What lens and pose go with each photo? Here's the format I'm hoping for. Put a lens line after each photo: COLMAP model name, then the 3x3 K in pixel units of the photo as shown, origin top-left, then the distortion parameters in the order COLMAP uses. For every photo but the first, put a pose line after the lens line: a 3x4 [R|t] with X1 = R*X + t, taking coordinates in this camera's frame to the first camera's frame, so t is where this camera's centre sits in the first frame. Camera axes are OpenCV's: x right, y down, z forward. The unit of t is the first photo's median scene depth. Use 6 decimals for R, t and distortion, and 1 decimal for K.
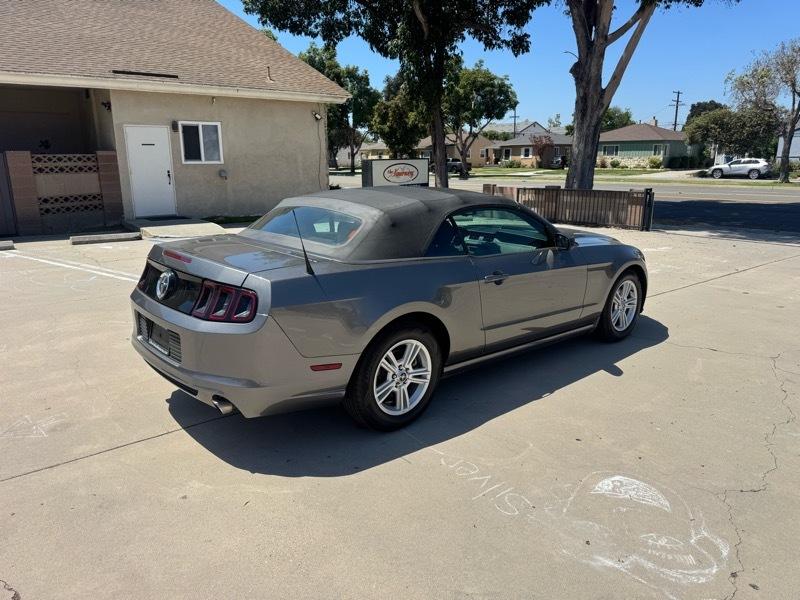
lens RADIAL K [[562.2, 0, 402.7], [0, 562.2, 312.2], [0, 0, 1]] dist [0.045412, -0.061781]
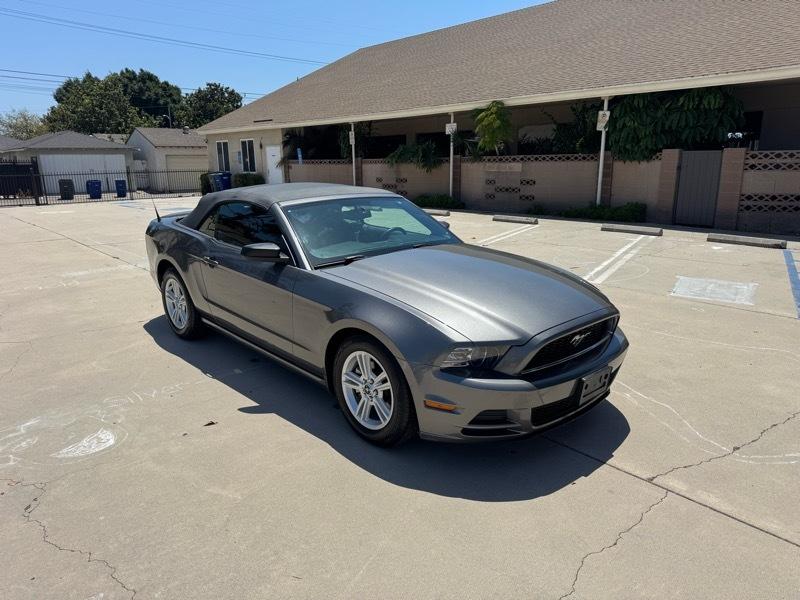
lens RADIAL K [[562.2, 0, 390.1], [0, 562.2, 310.1], [0, 0, 1]] dist [0.045412, -0.061781]
pose [[0.018826, 0.254703, -0.966836, 0.318739], [-0.249049, 0.937721, 0.242184, -0.083220], [0.968308, 0.236230, 0.081087, 0.310750]]
